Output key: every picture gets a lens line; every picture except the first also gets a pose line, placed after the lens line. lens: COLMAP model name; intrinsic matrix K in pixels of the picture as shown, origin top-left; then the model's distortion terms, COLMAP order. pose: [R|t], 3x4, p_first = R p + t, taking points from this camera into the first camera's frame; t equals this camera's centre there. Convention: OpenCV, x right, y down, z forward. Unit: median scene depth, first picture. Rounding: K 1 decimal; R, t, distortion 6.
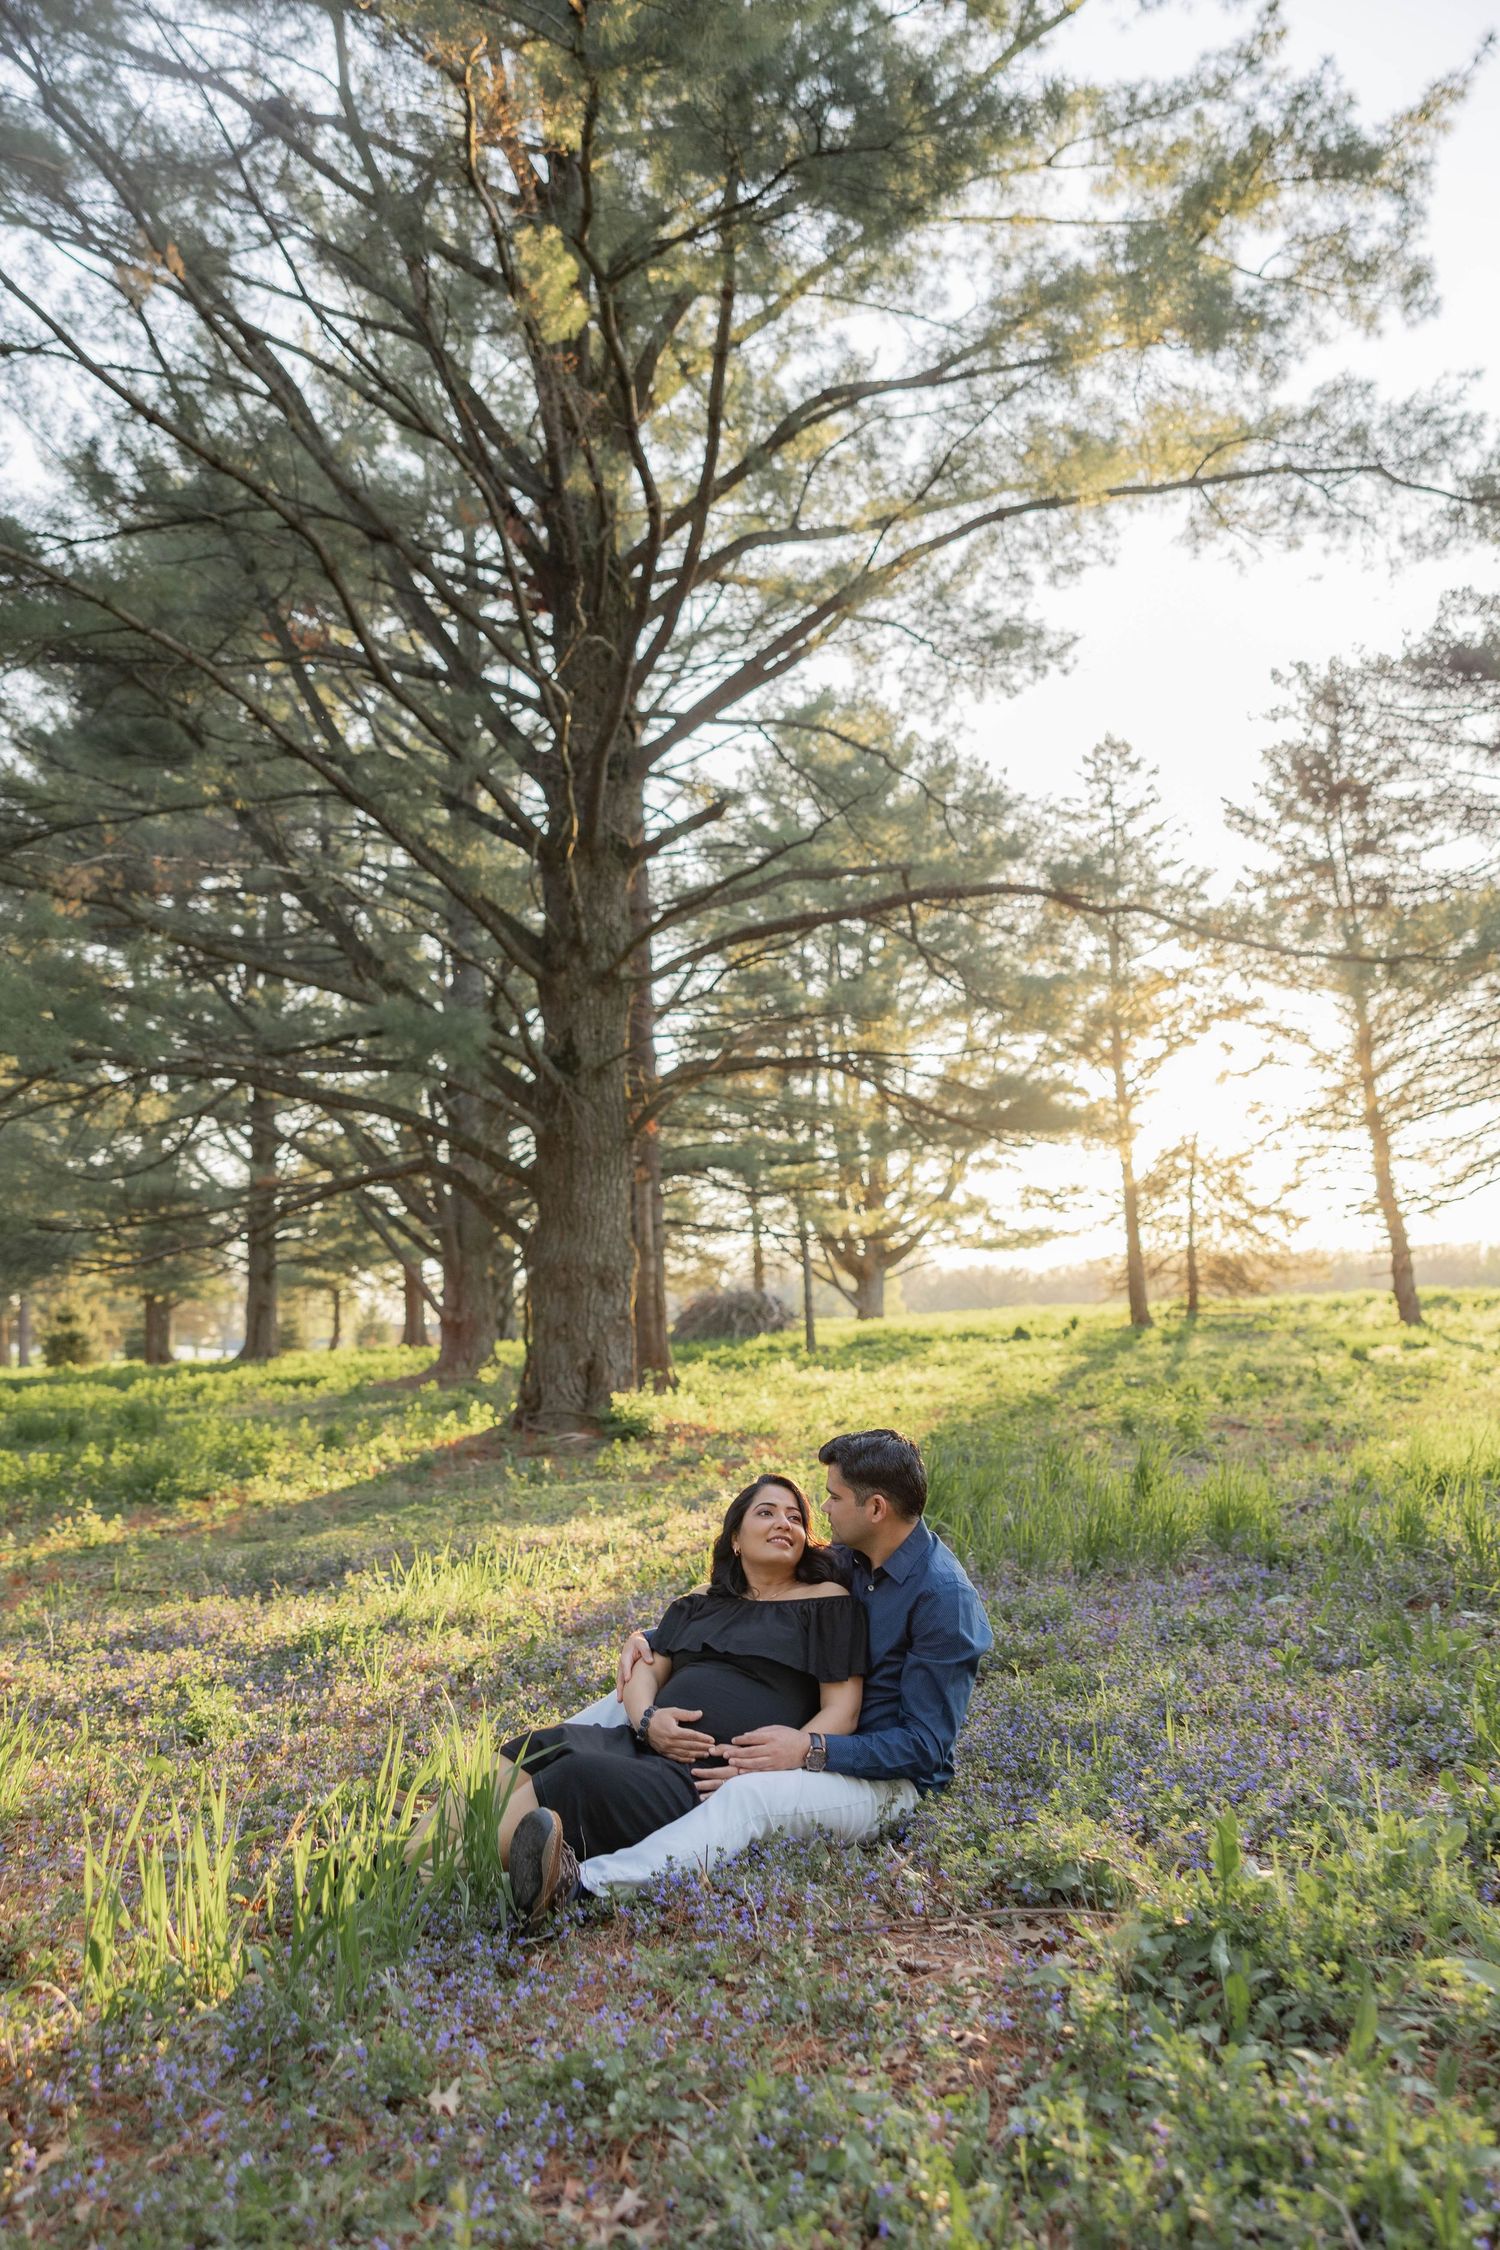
lens RADIAL K [[1887.9, 0, 806.6], [0, 1887.9, 1220.5], [0, 0, 1]] dist [0.015788, -0.002927]
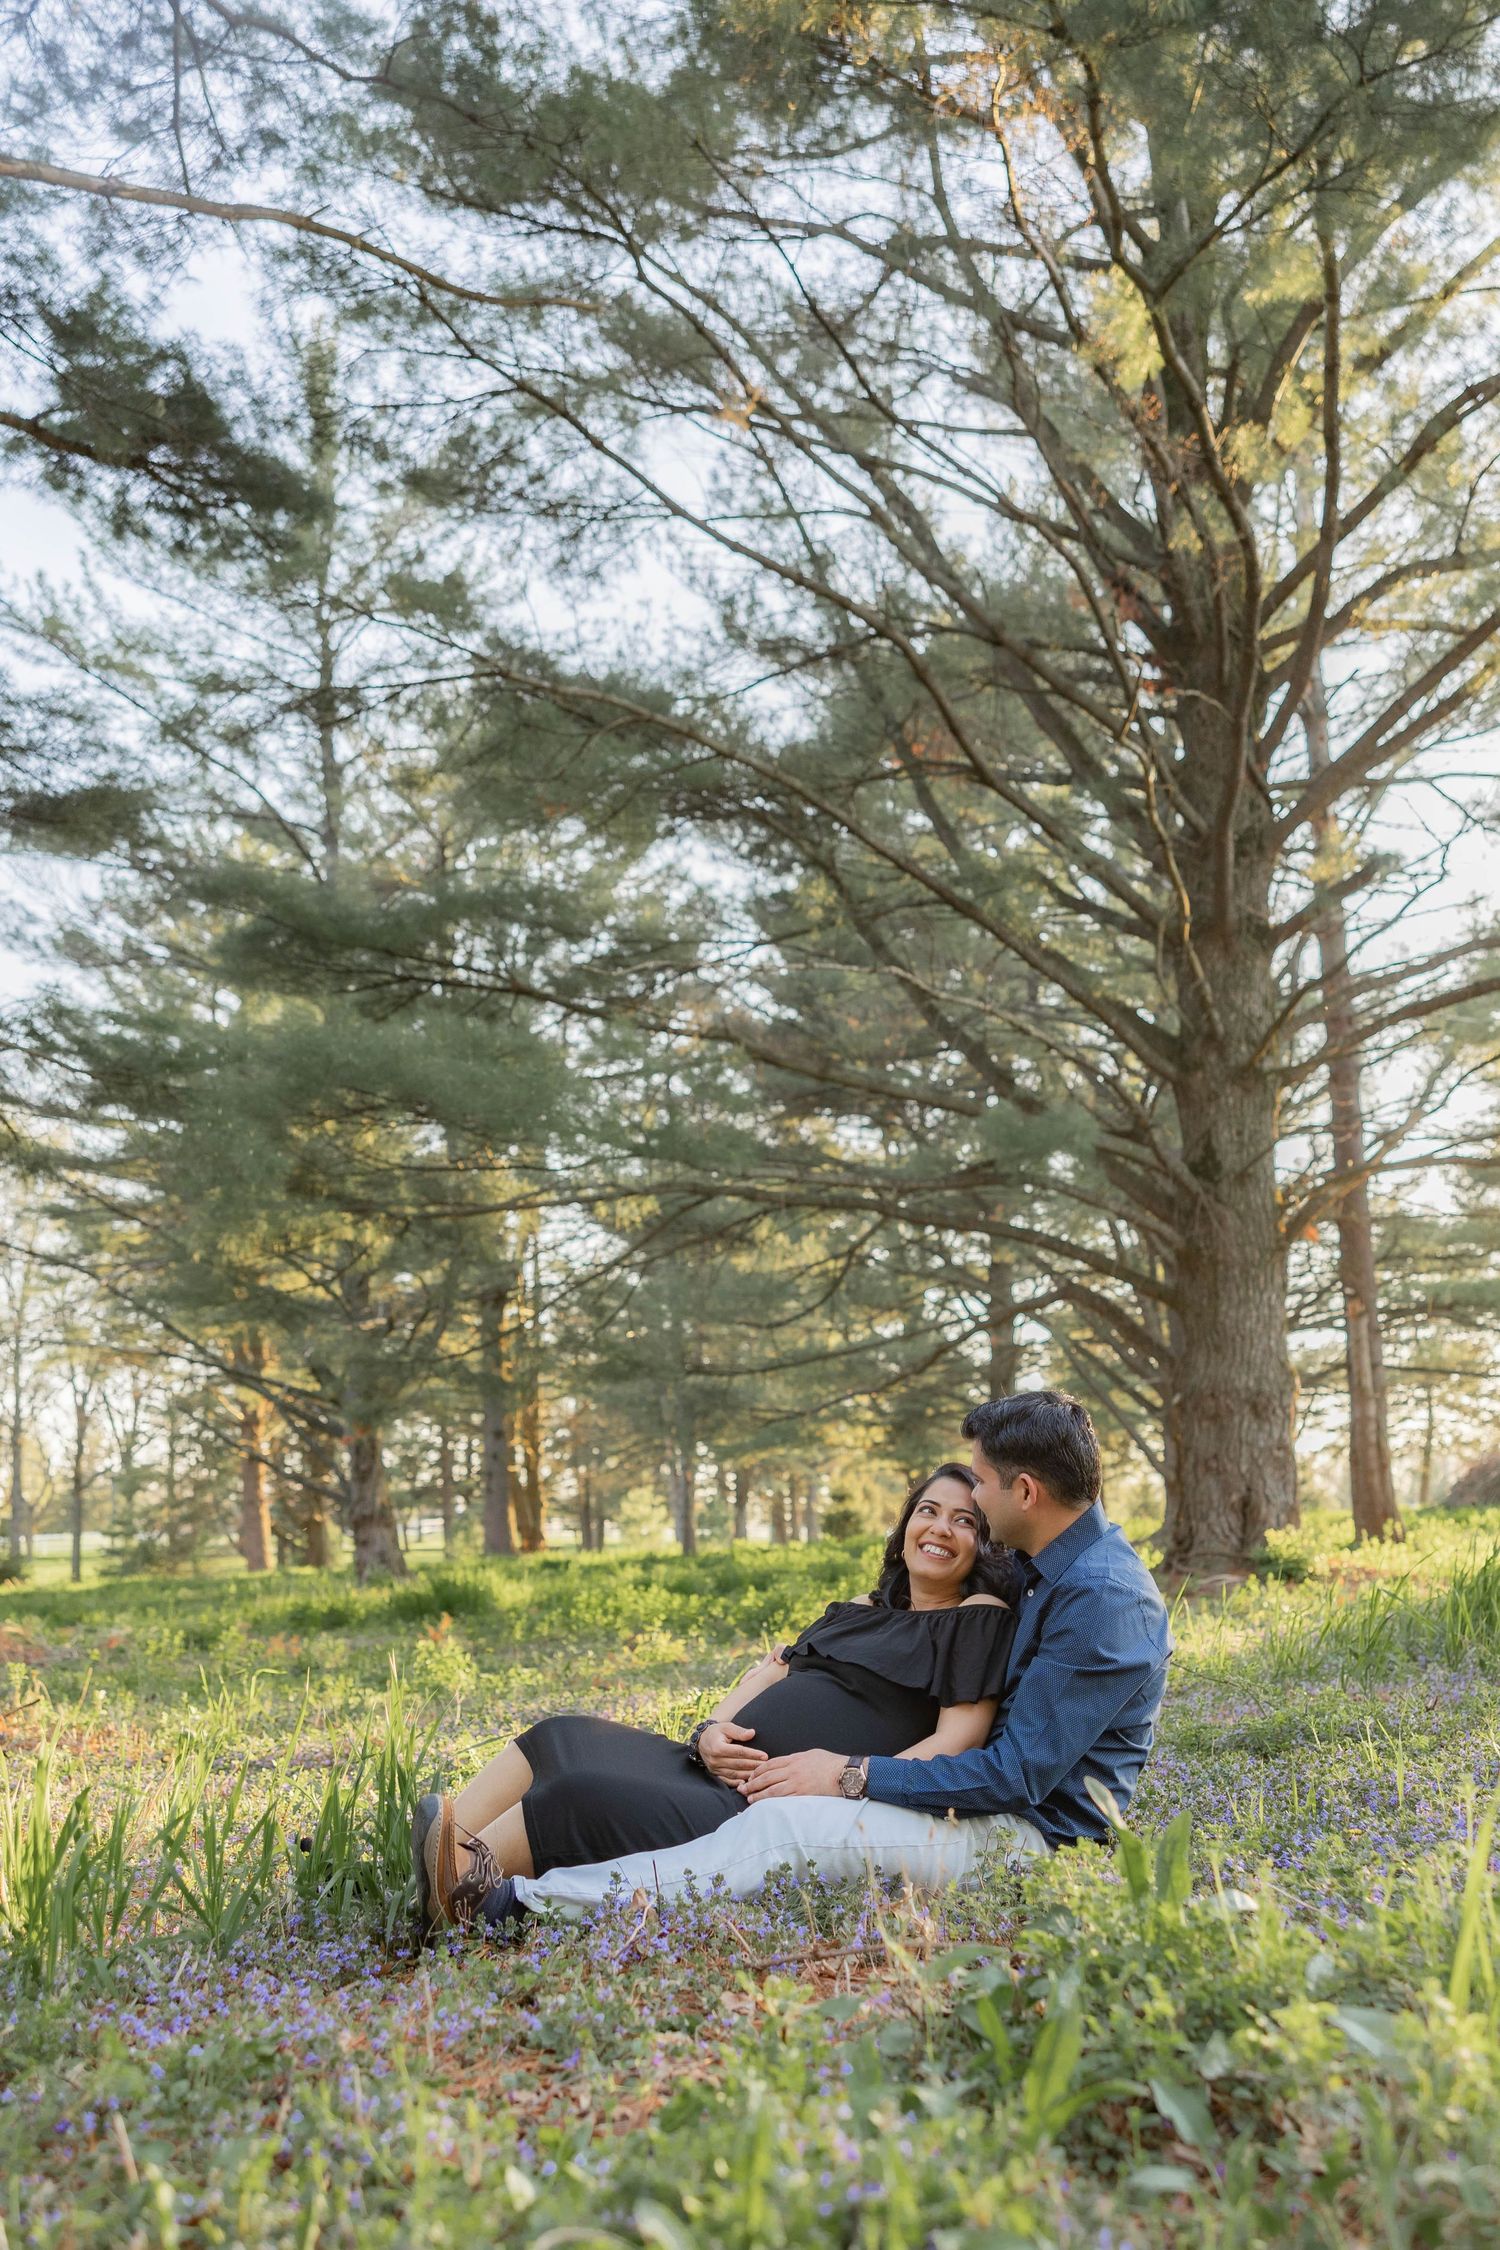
lens RADIAL K [[1977.8, 0, 842.1], [0, 1977.8, 1314.3], [0, 0, 1]] dist [0.003632, 0.018521]
pose [[0.924229, -0.047727, -0.378843, 0.062538], [0.030756, 0.998239, -0.050729, 0.027014], [0.380597, 0.035233, 0.924070, 0.048181]]
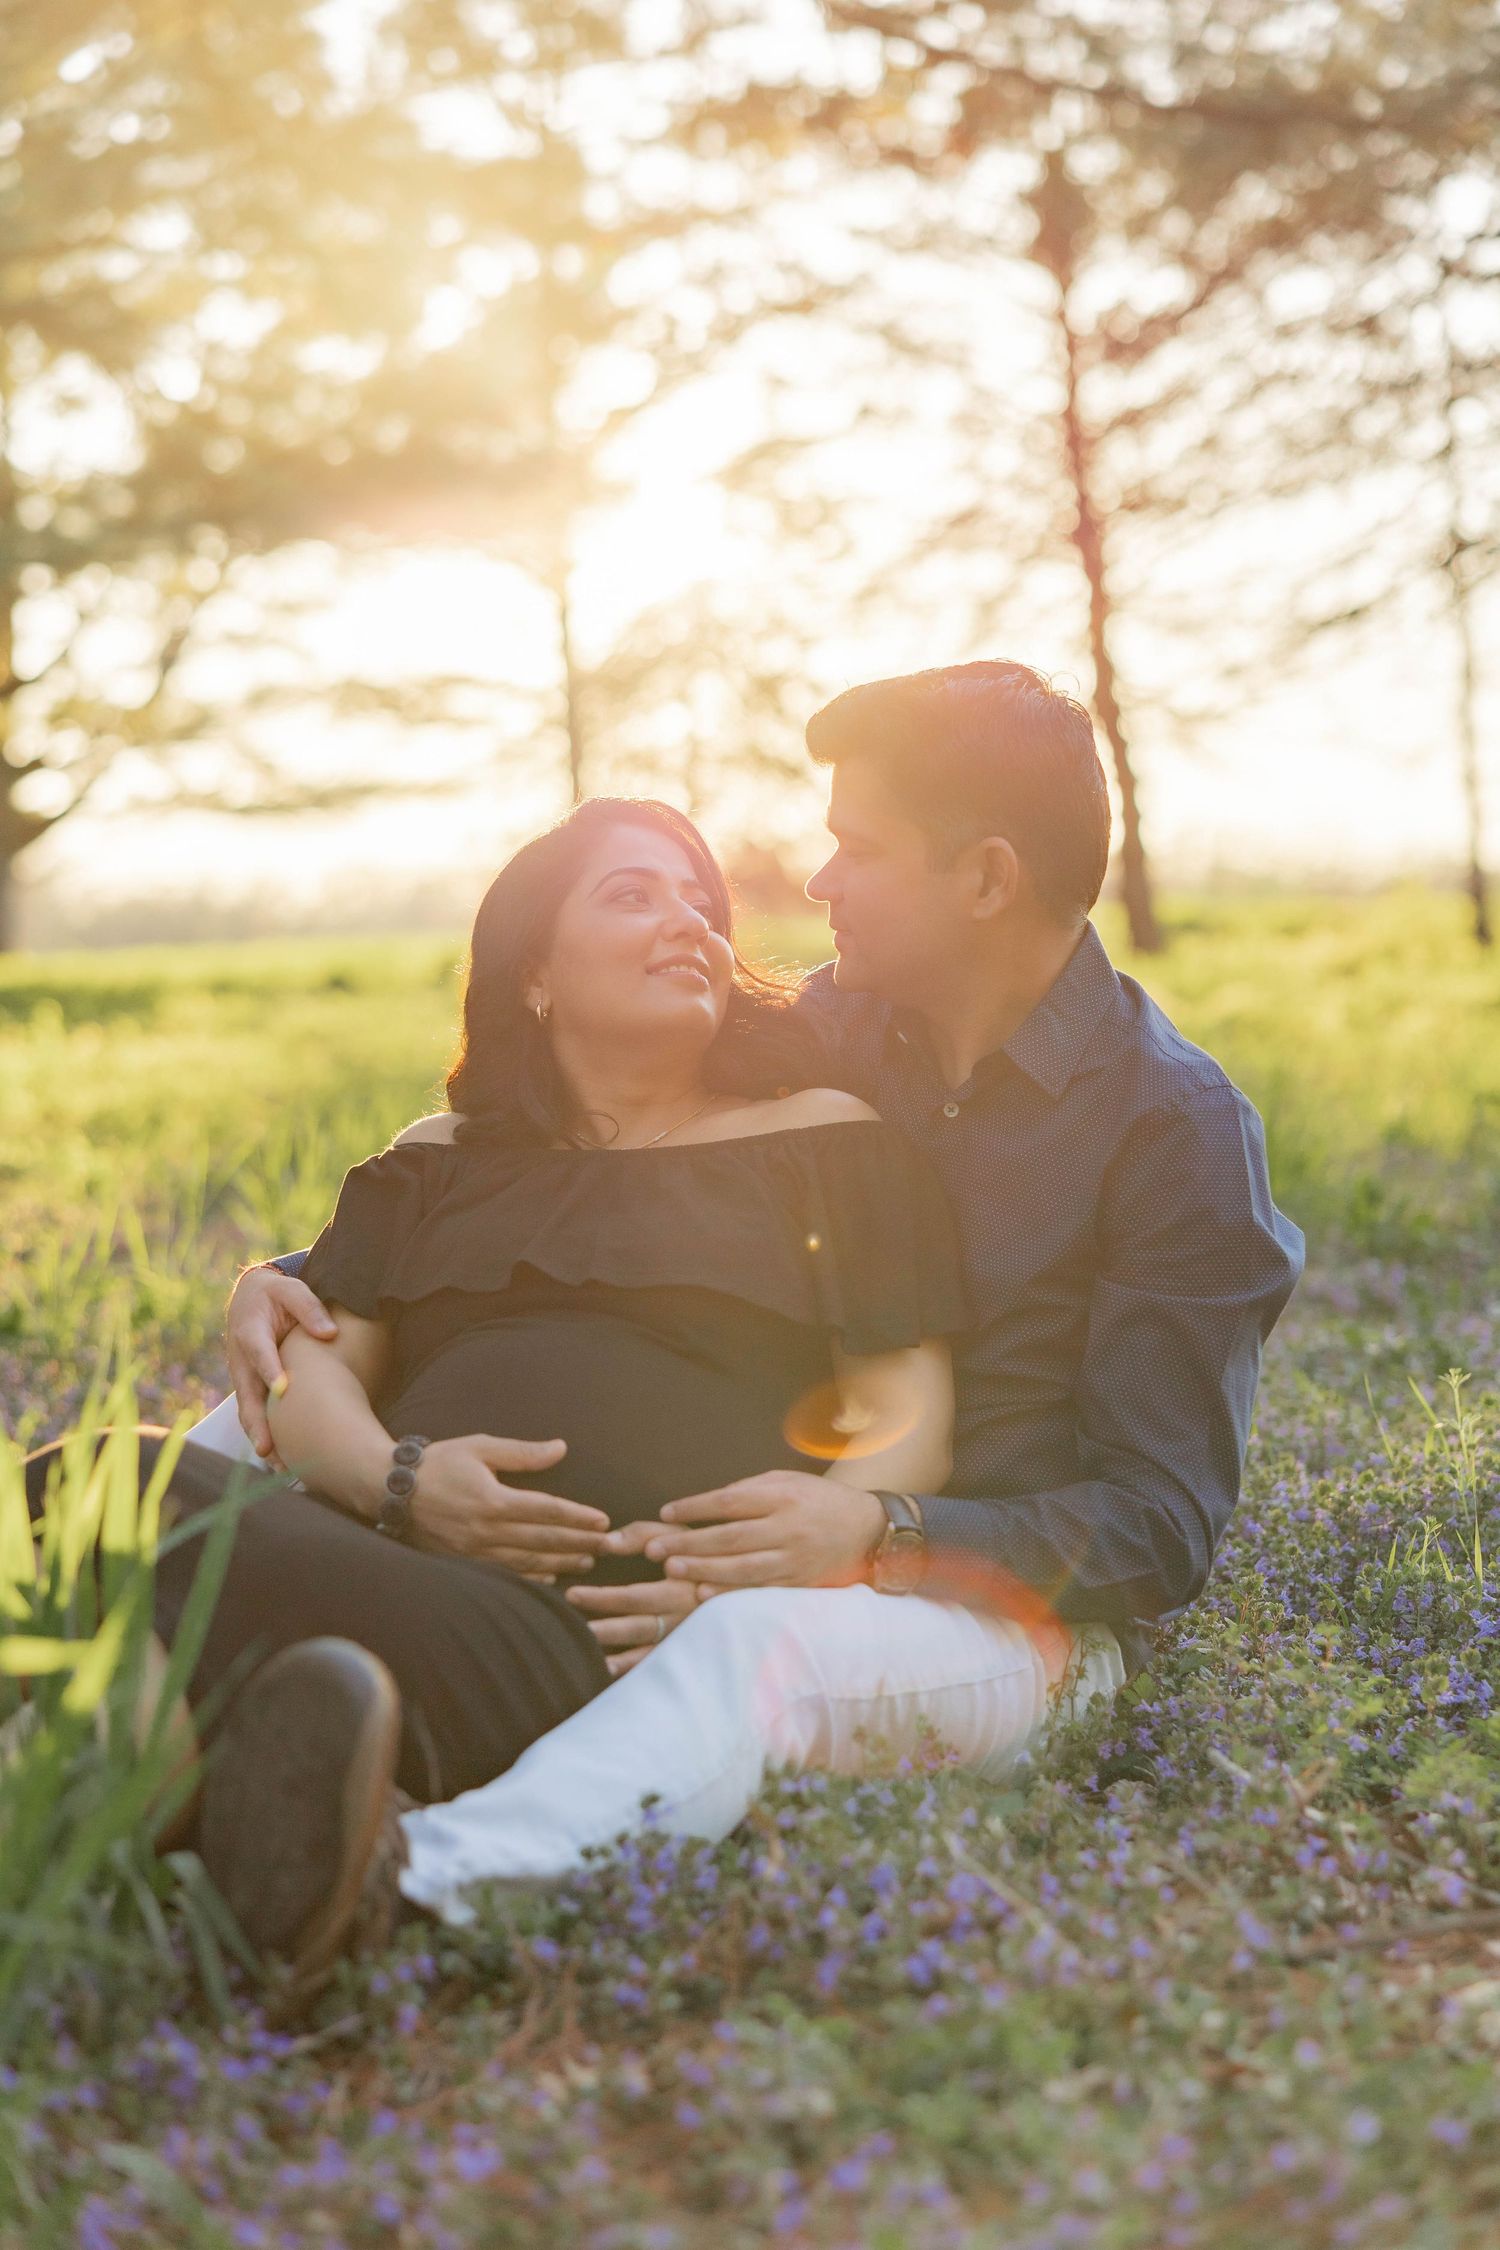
lens RADIAL K [[3968.8, 0, 762.3], [0, 3968.8, 1124.6], [0, 0, 1]] dist [0.012344, 0.000000]
pose [[0.971480, -0.000809, 0.237119, -0.039862], [-0.018937, 0.996535, 0.080985, 0.030096], [-0.236363, -0.083166, 0.968099, 0.061896]]
